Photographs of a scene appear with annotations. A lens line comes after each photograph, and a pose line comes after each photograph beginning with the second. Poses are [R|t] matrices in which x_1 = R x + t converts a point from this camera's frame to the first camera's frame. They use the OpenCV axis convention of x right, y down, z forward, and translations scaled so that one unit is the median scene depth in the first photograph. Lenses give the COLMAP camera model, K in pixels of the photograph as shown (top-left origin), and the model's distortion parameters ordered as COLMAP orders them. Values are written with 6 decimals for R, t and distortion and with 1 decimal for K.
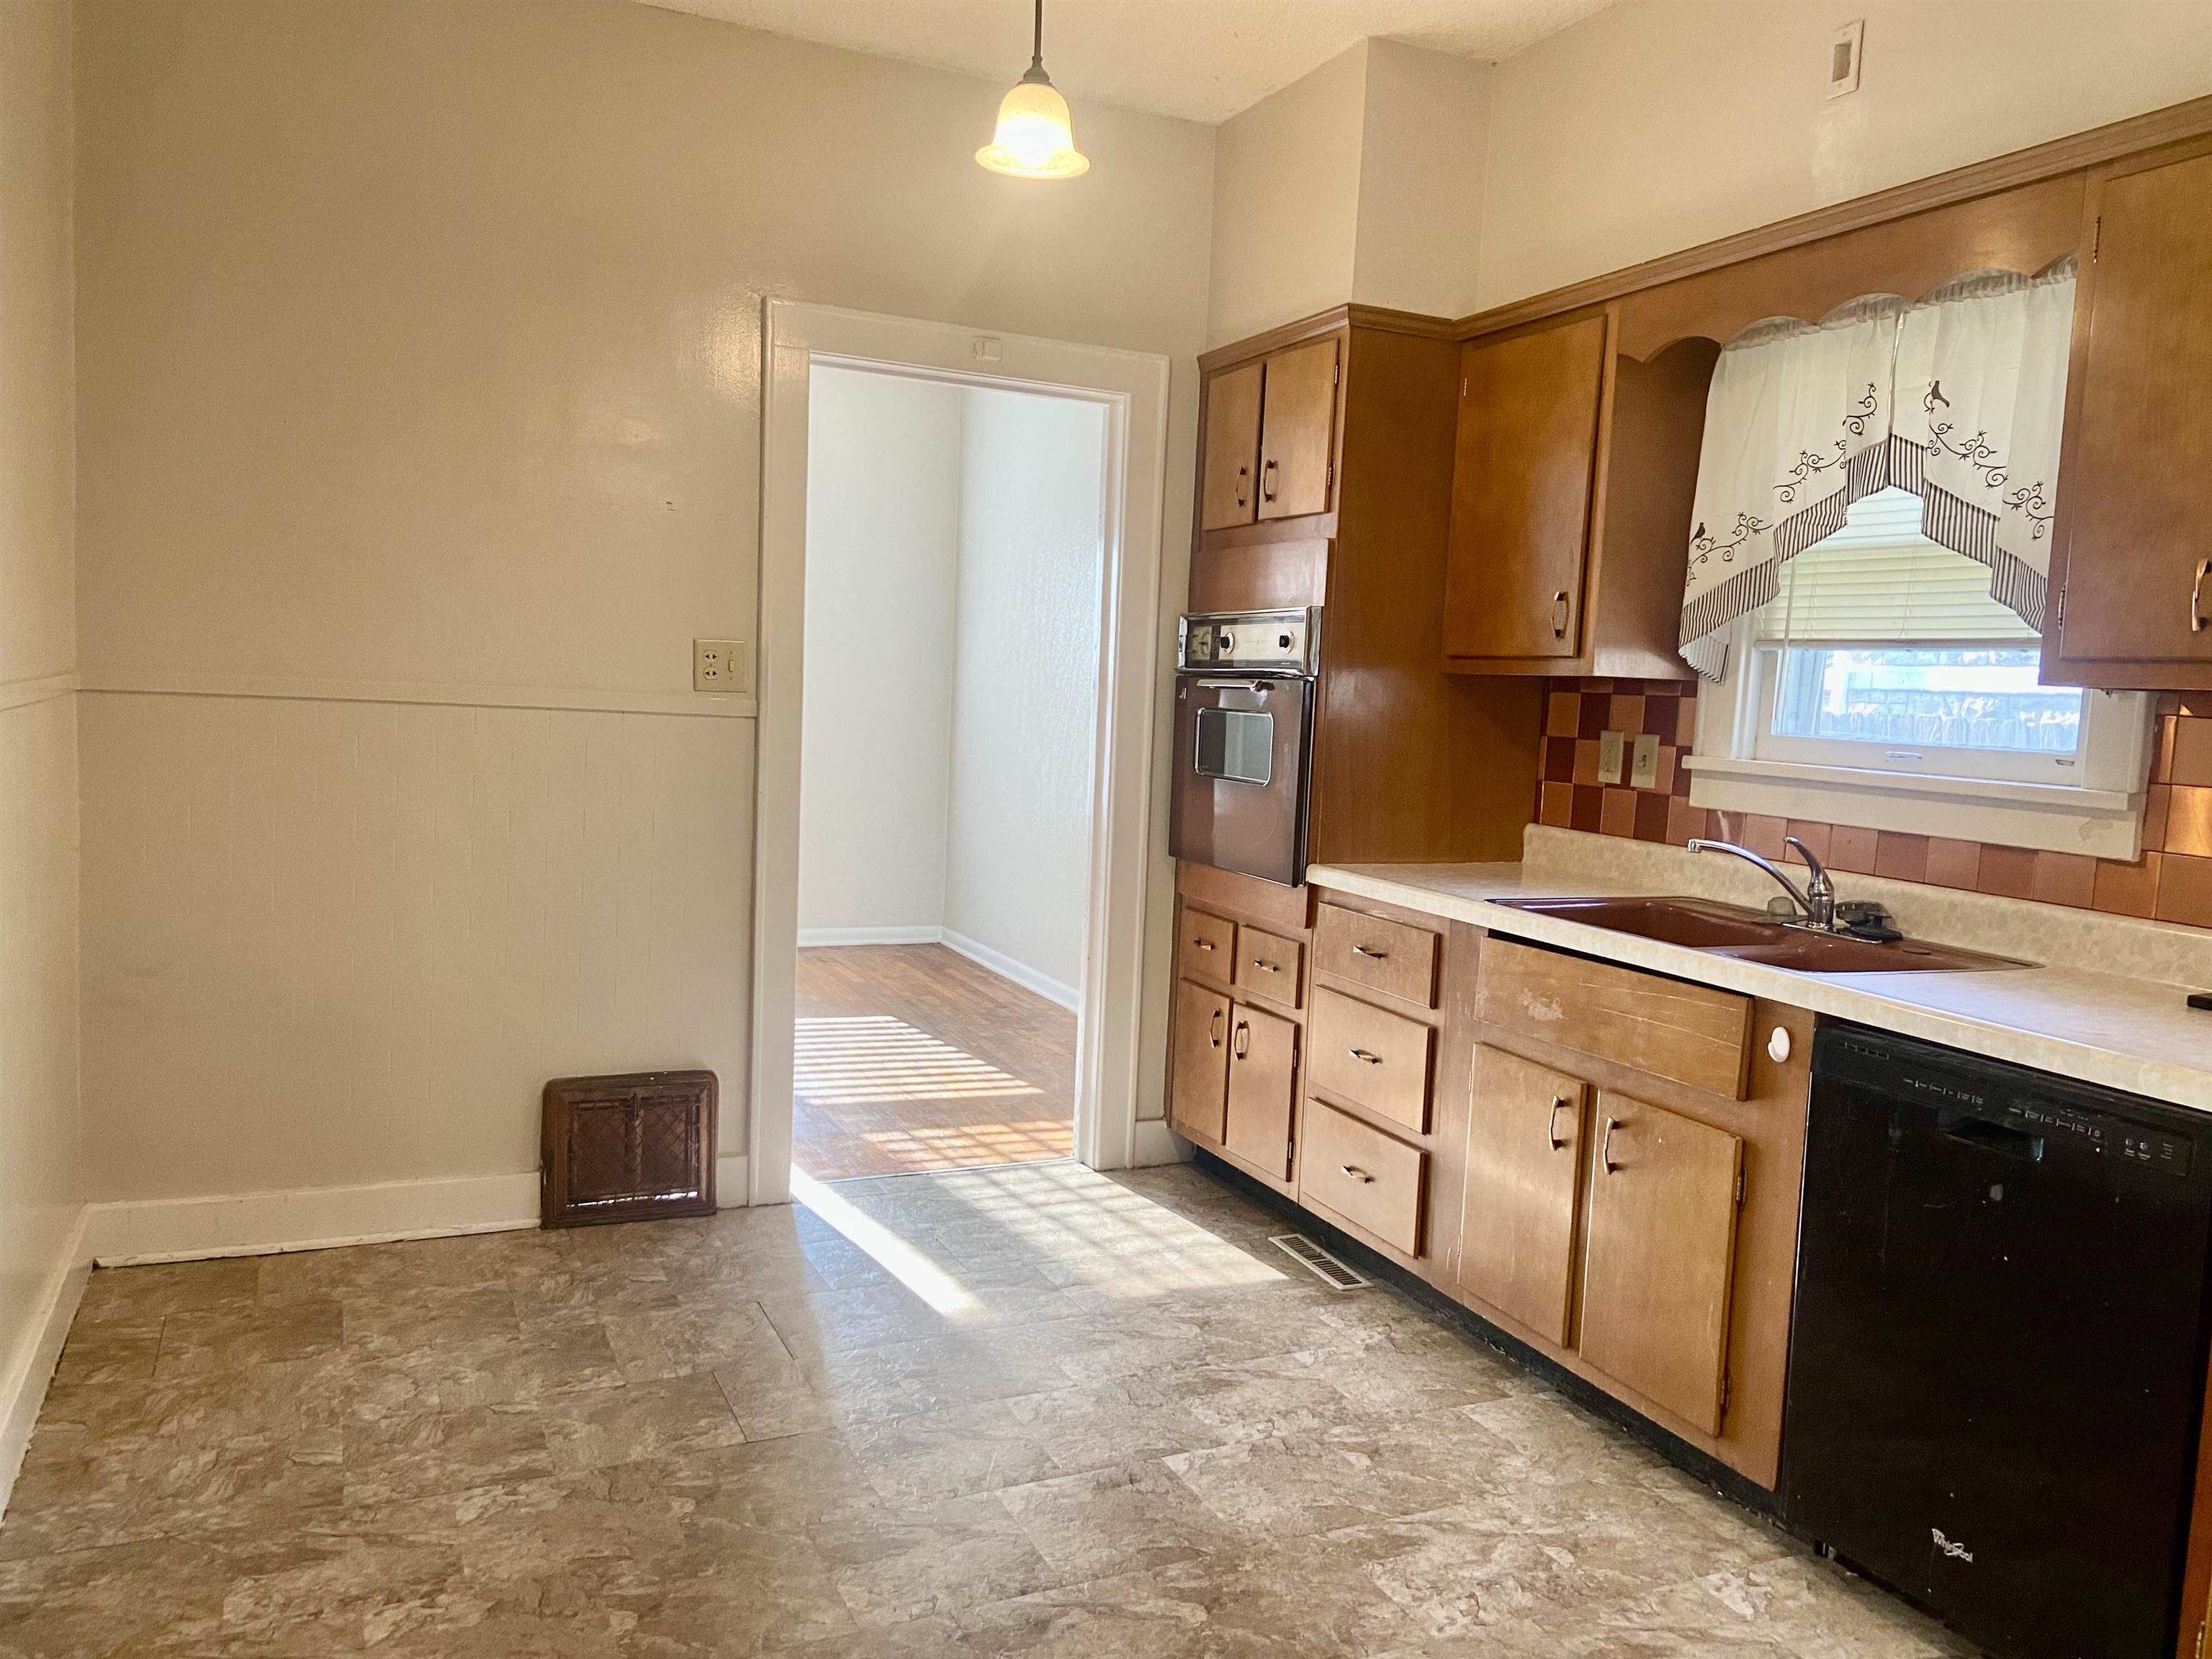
lens RADIAL K [[1648.5, 0, 1114.1], [0, 1648.5, 837.2], [0, 0, 1]] dist [0.117577, -0.115152]
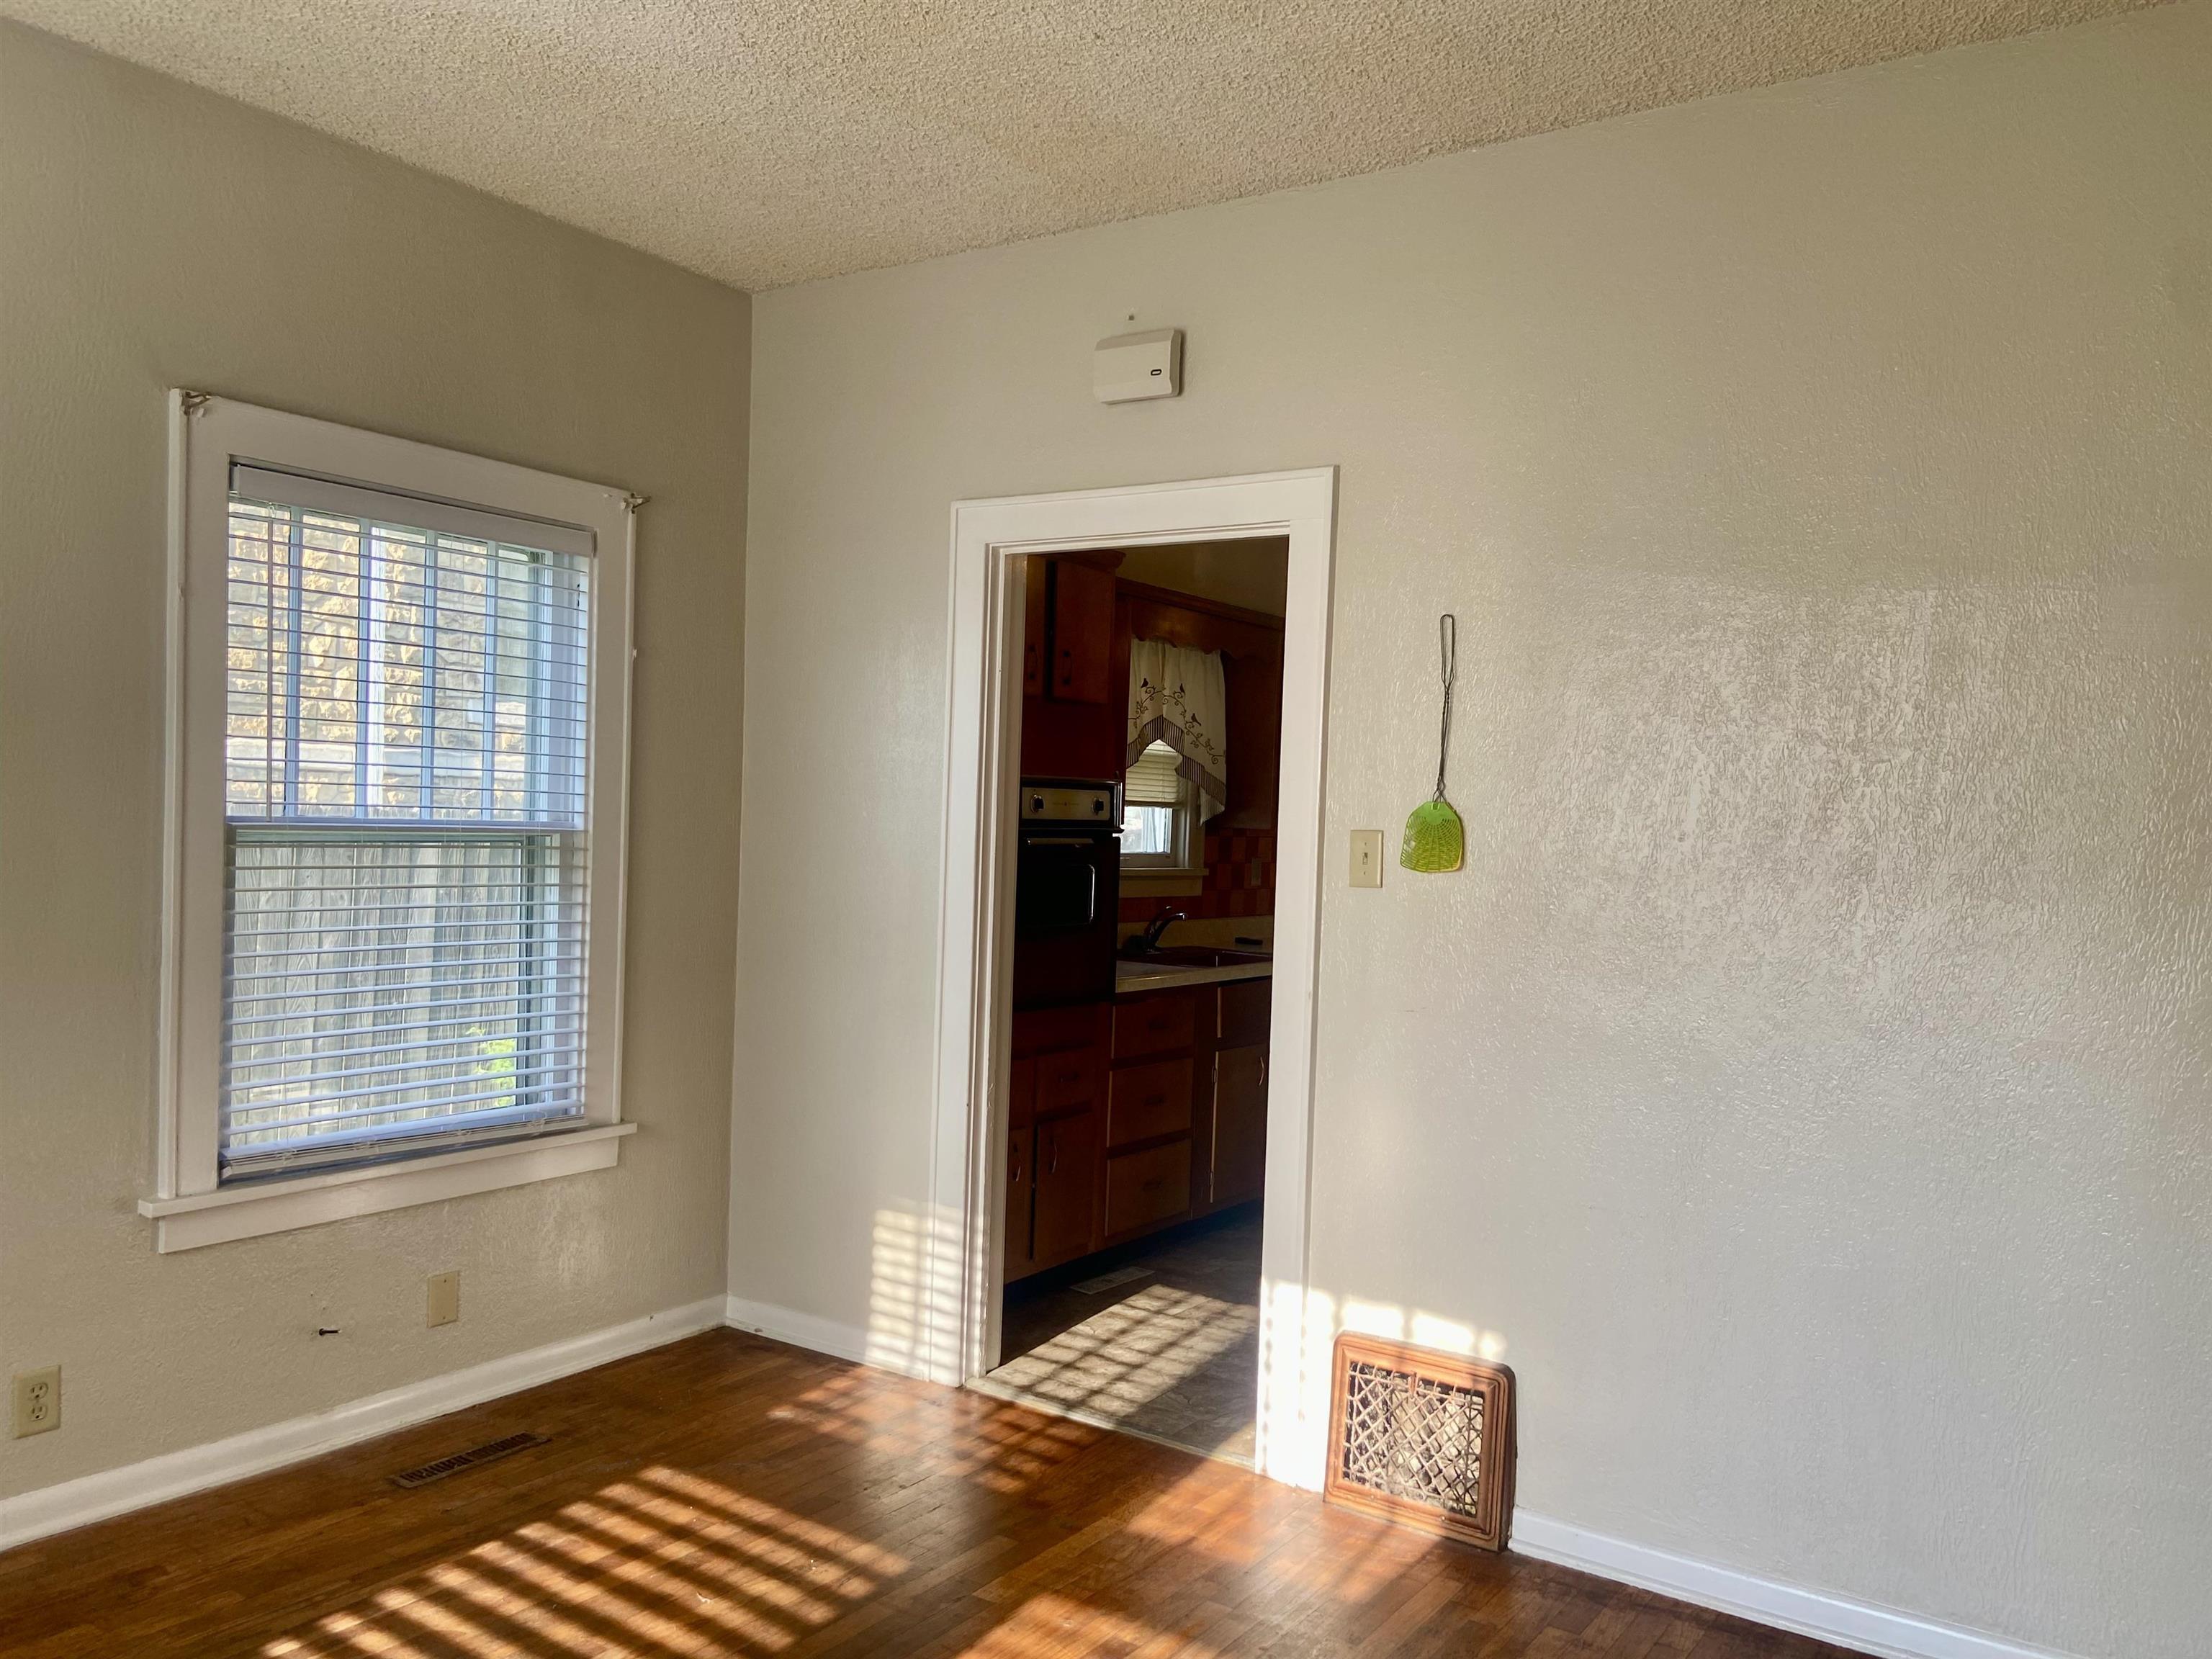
lens RADIAL K [[1666.4, 0, 1112.0], [0, 1666.4, 842.0], [0, 0, 1]] dist [0.090554, -0.078464]
pose [[-0.514859, -0.077697, 0.853747, -1.183005], [0.020733, 0.994465, 0.103007, -0.269284], [-0.857024, 0.070735, -0.510398, 2.001715]]
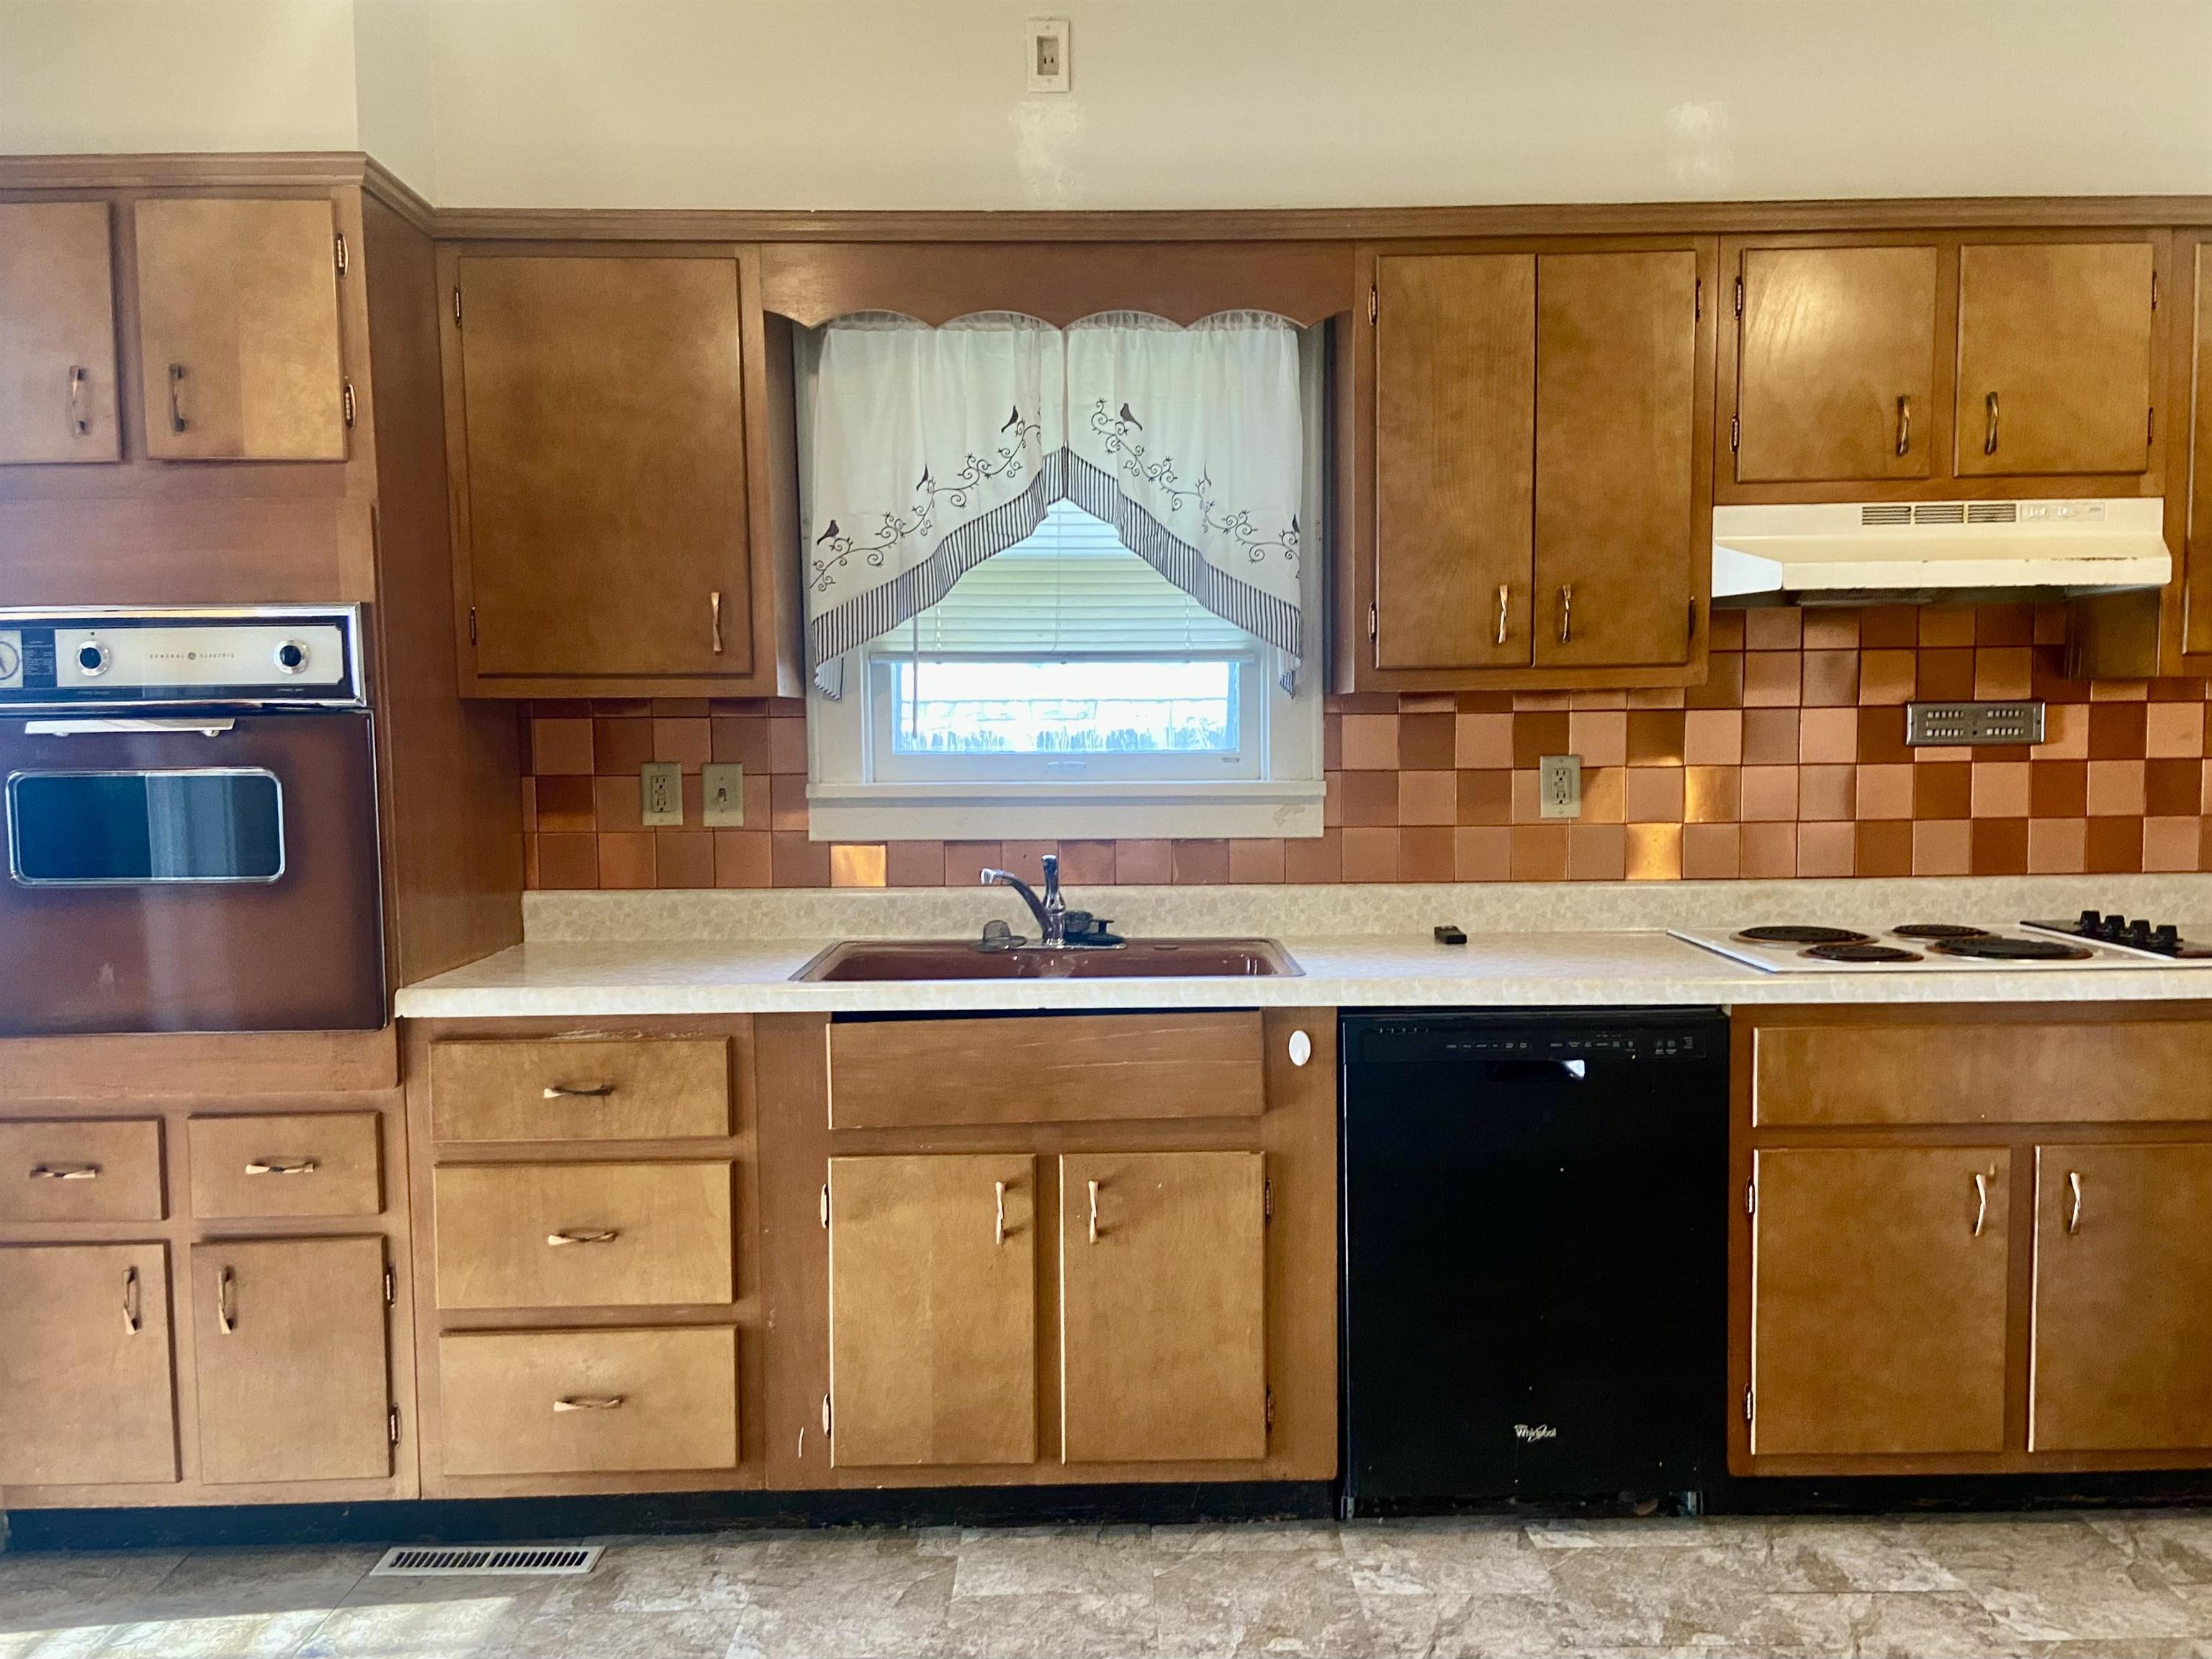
lens RADIAL K [[1807.6, 0, 1130.7], [0, 1807.6, 856.5], [0, 0, 1]] dist [0.128330, -0.155280]
pose [[0.401462, -0.112487, 0.908942, -0.522394], [0.115538, 0.990721, 0.071576, -0.068013], [-0.908559, 0.076282, 0.410733, 0.517629]]
